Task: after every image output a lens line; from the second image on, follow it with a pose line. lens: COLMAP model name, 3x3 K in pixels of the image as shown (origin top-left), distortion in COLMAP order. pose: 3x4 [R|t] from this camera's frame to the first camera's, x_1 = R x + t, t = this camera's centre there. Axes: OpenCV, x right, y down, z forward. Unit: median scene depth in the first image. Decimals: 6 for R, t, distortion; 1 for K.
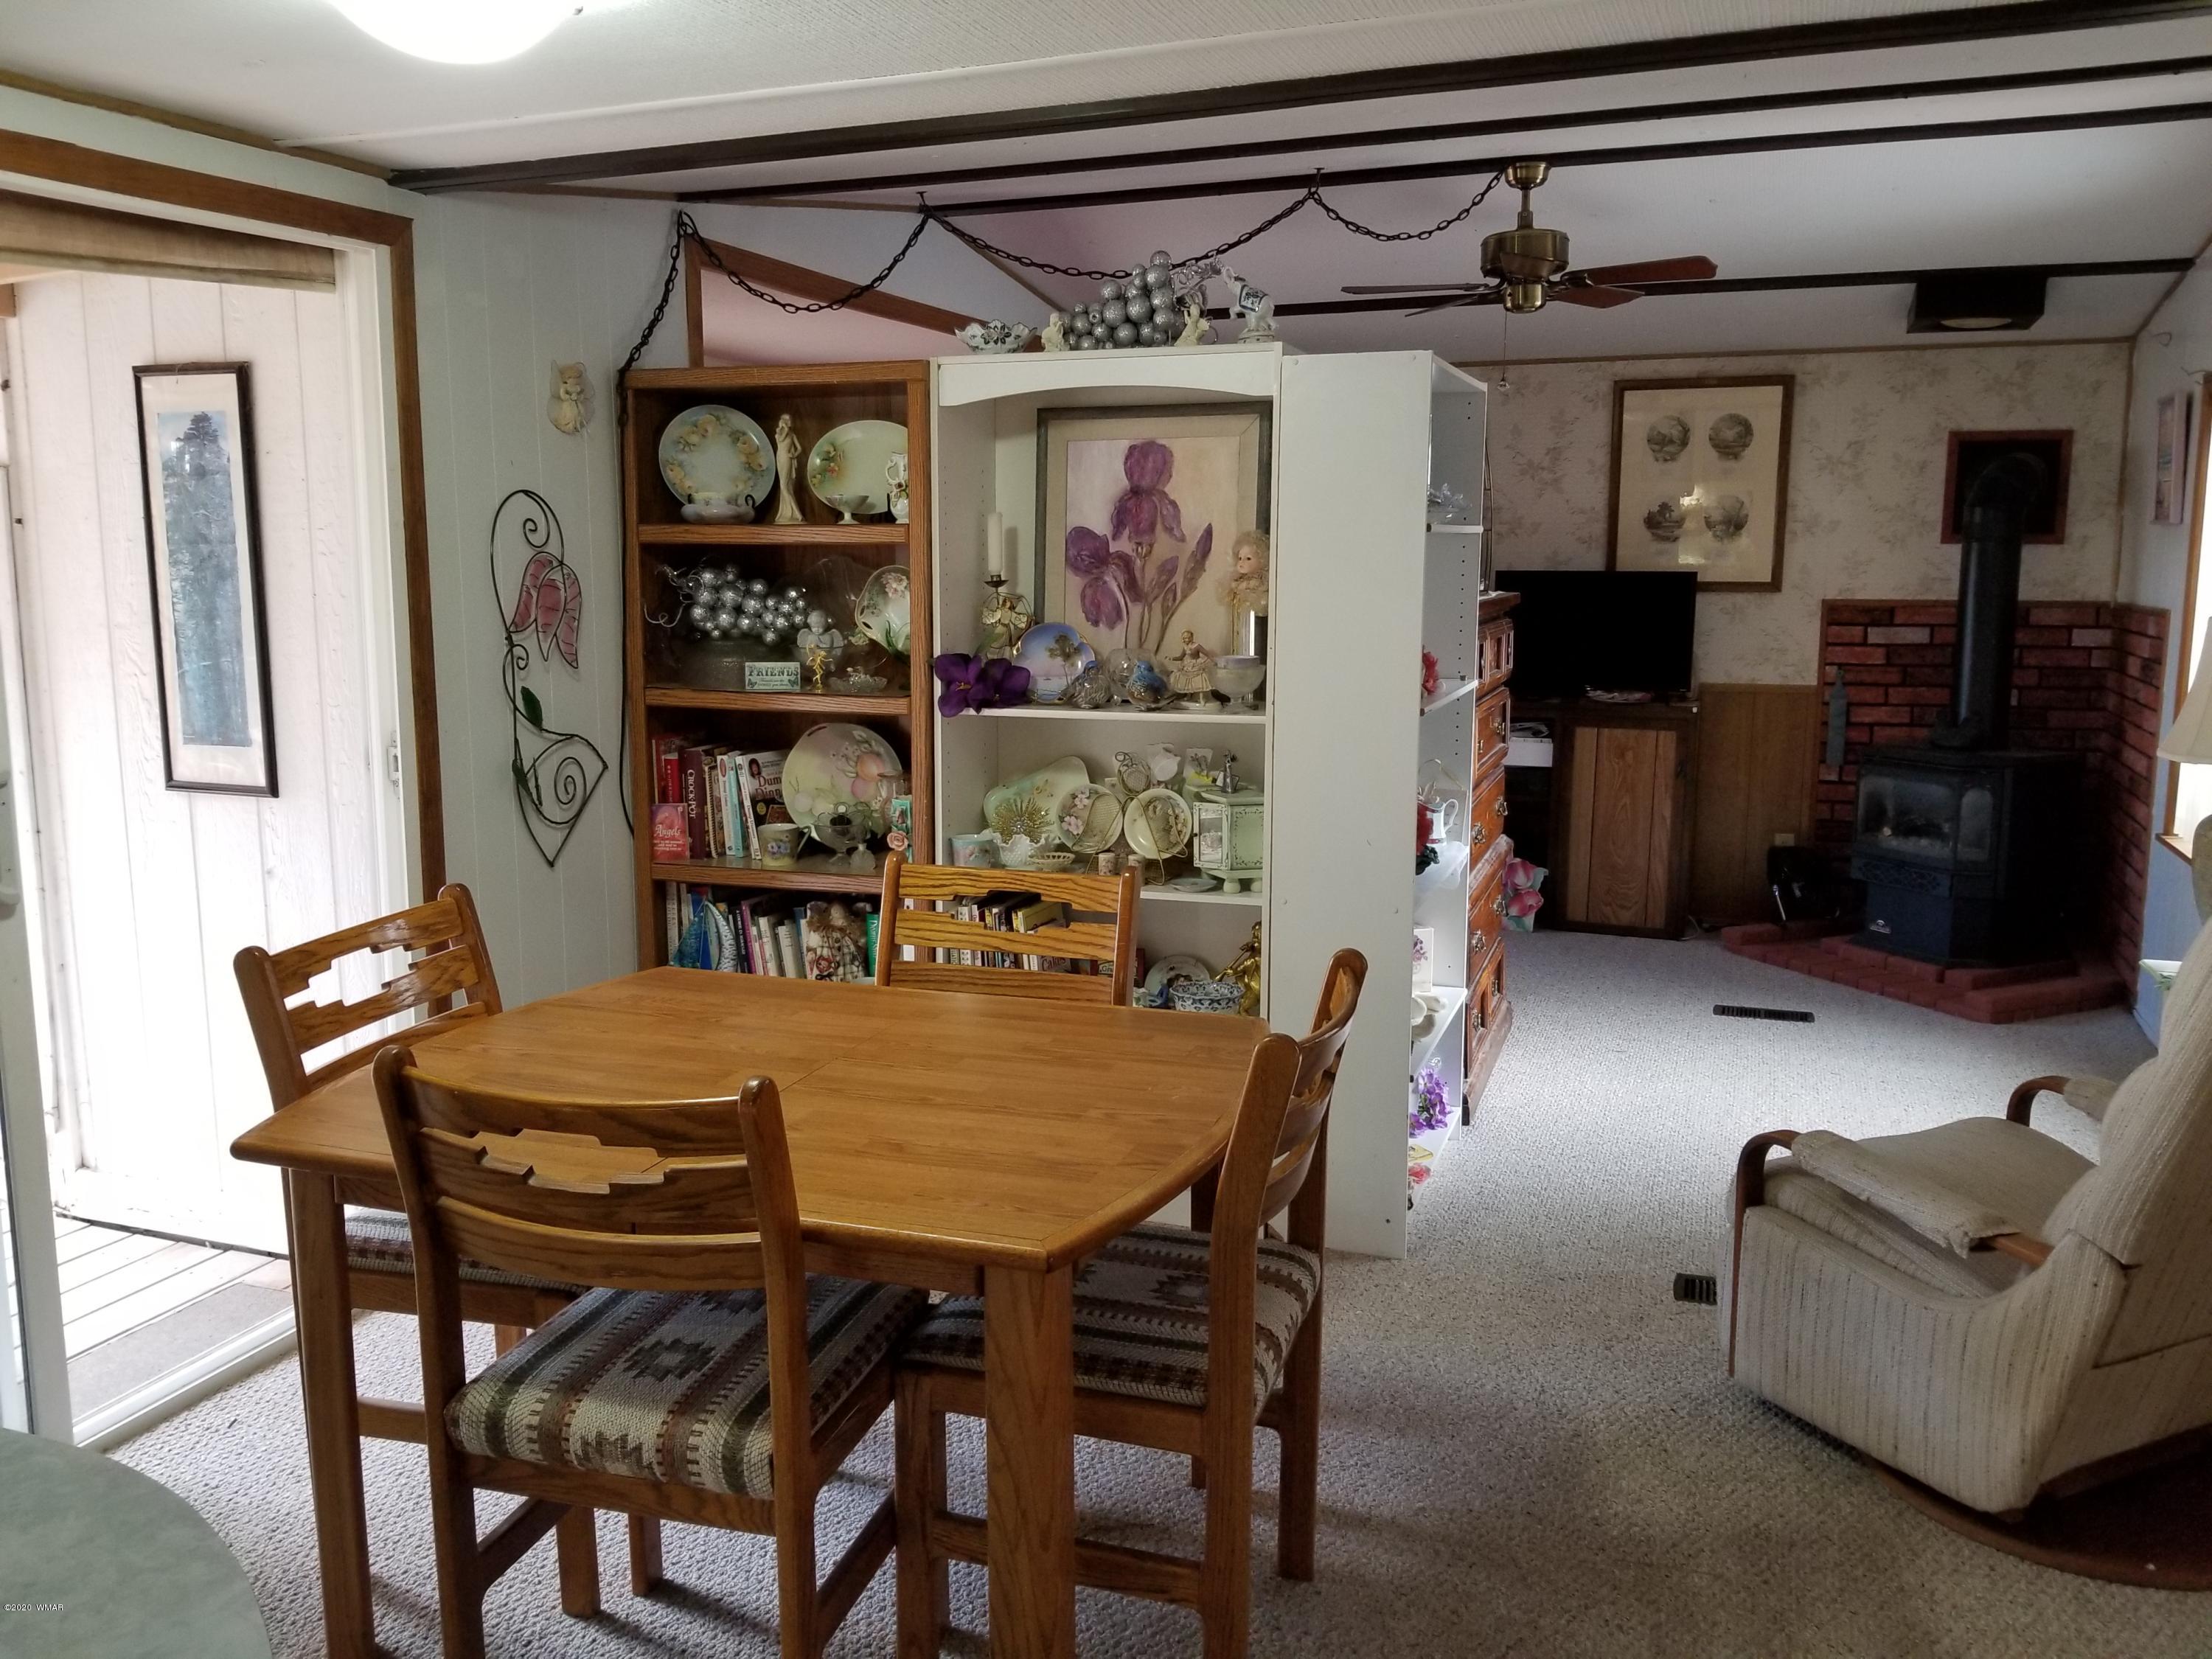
lens RADIAL K [[1733.3, 0, 1105.3], [0, 1733.3, 814.2], [0, 0, 1]] dist [-0.011120, -0.002521]
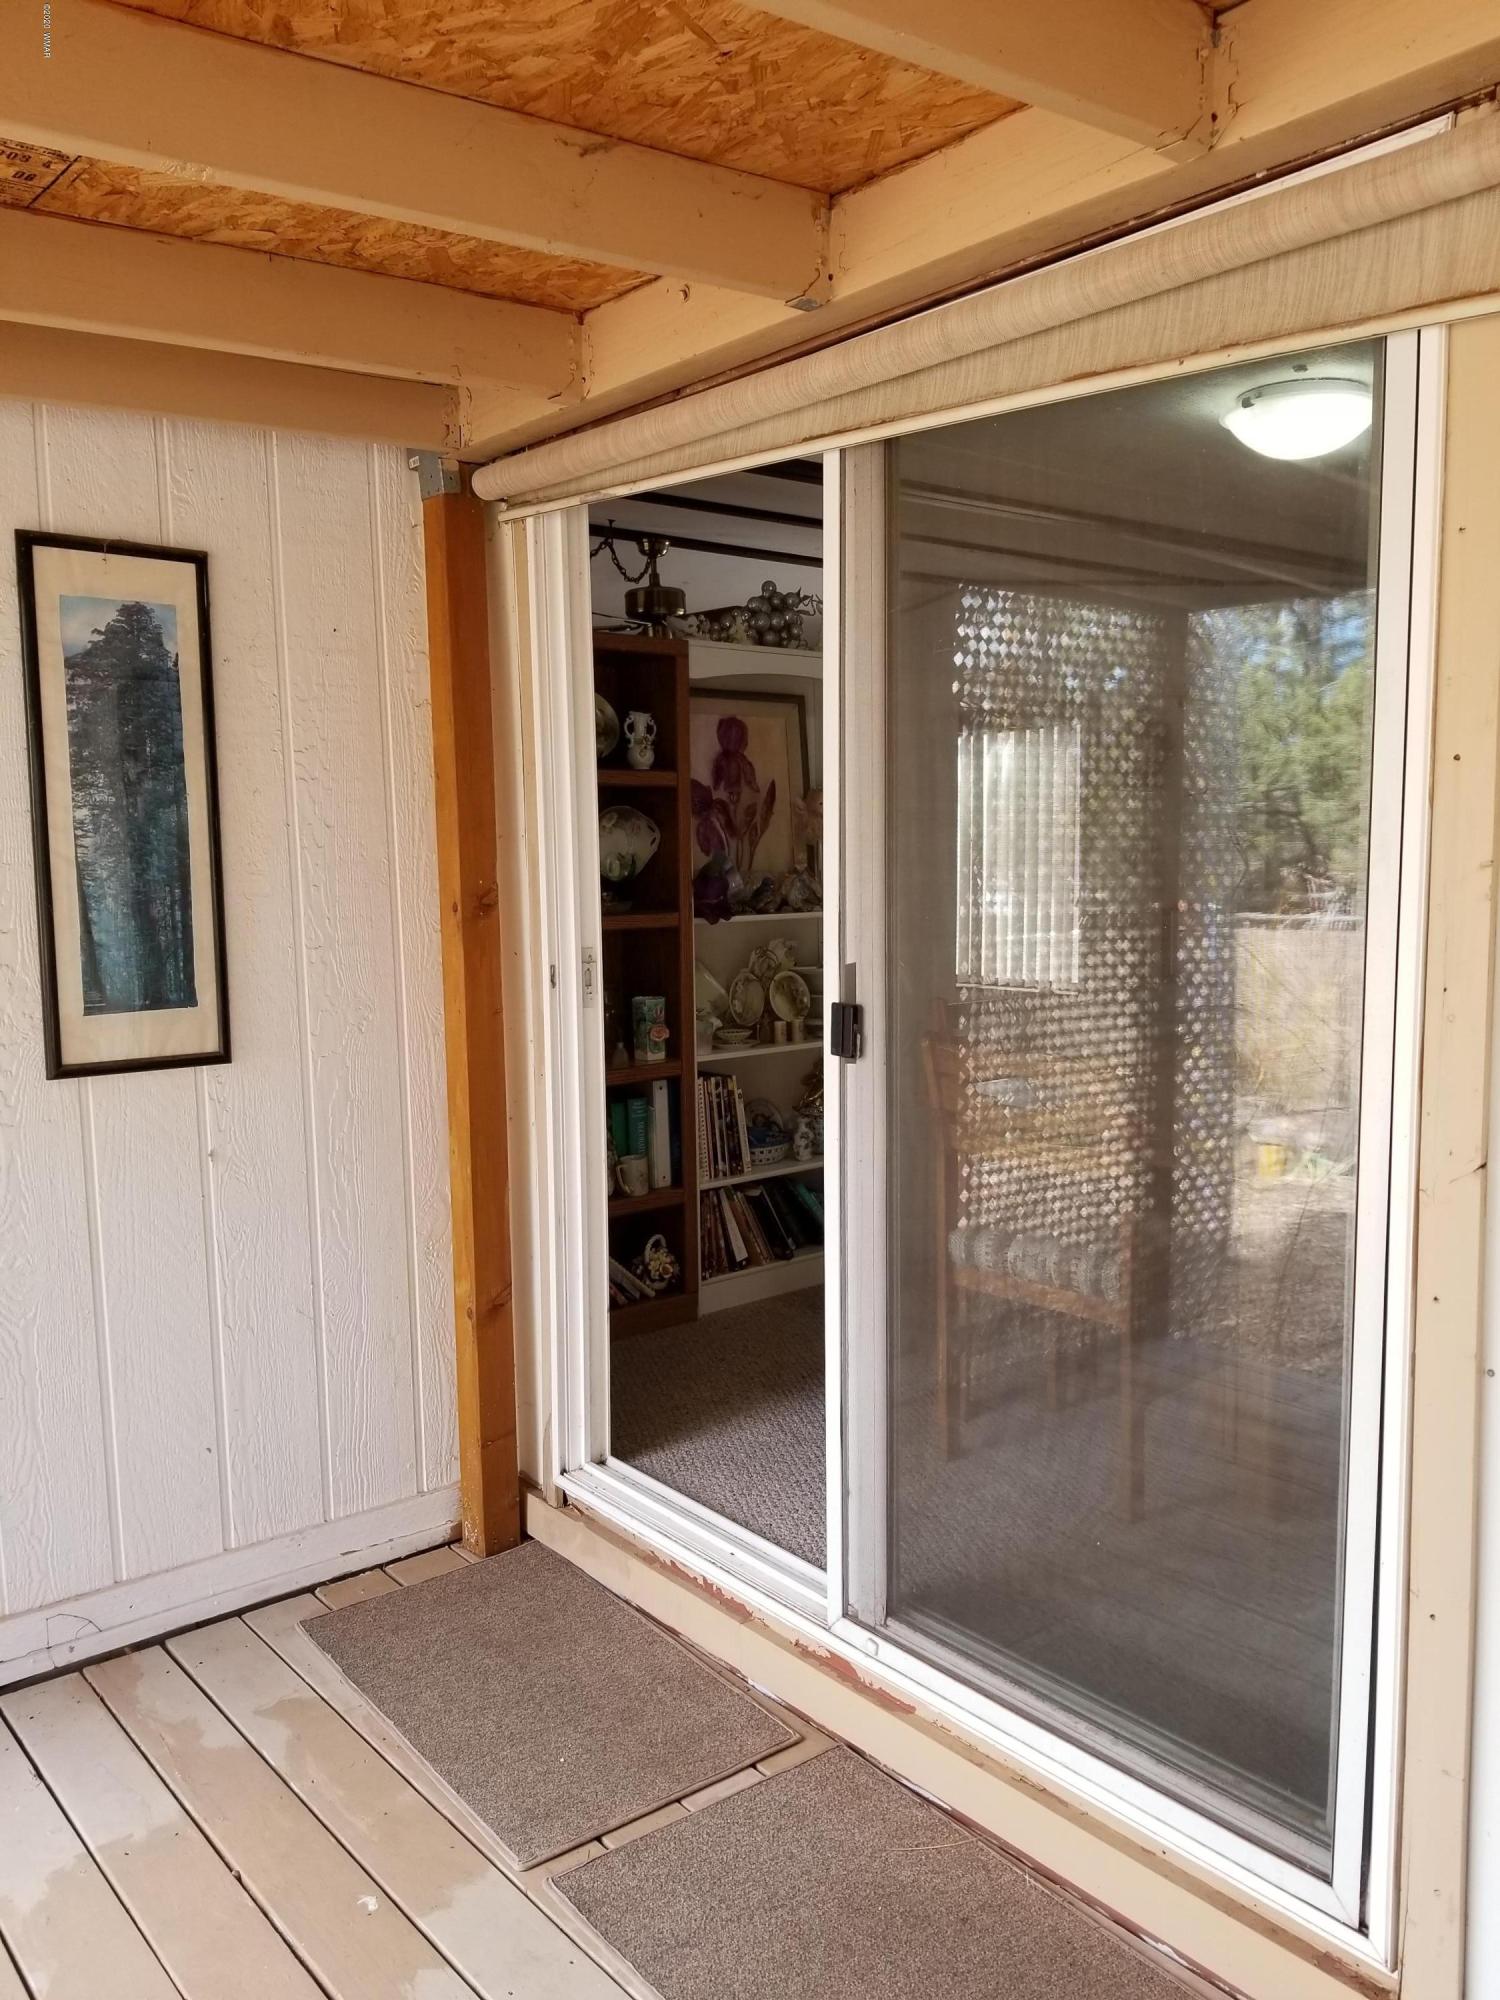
lens RADIAL K [[1567.2, 0, 750.1], [0, 1567.2, 1011.4], [0, 0, 1]] dist [-0.011120, -0.002521]
pose [[0.506278, -0.093270, 0.857312, -1.020102], [0.145953, 0.989060, 0.021411, -0.013896], [-0.849929, 0.114287, 0.514352, 0.388128]]
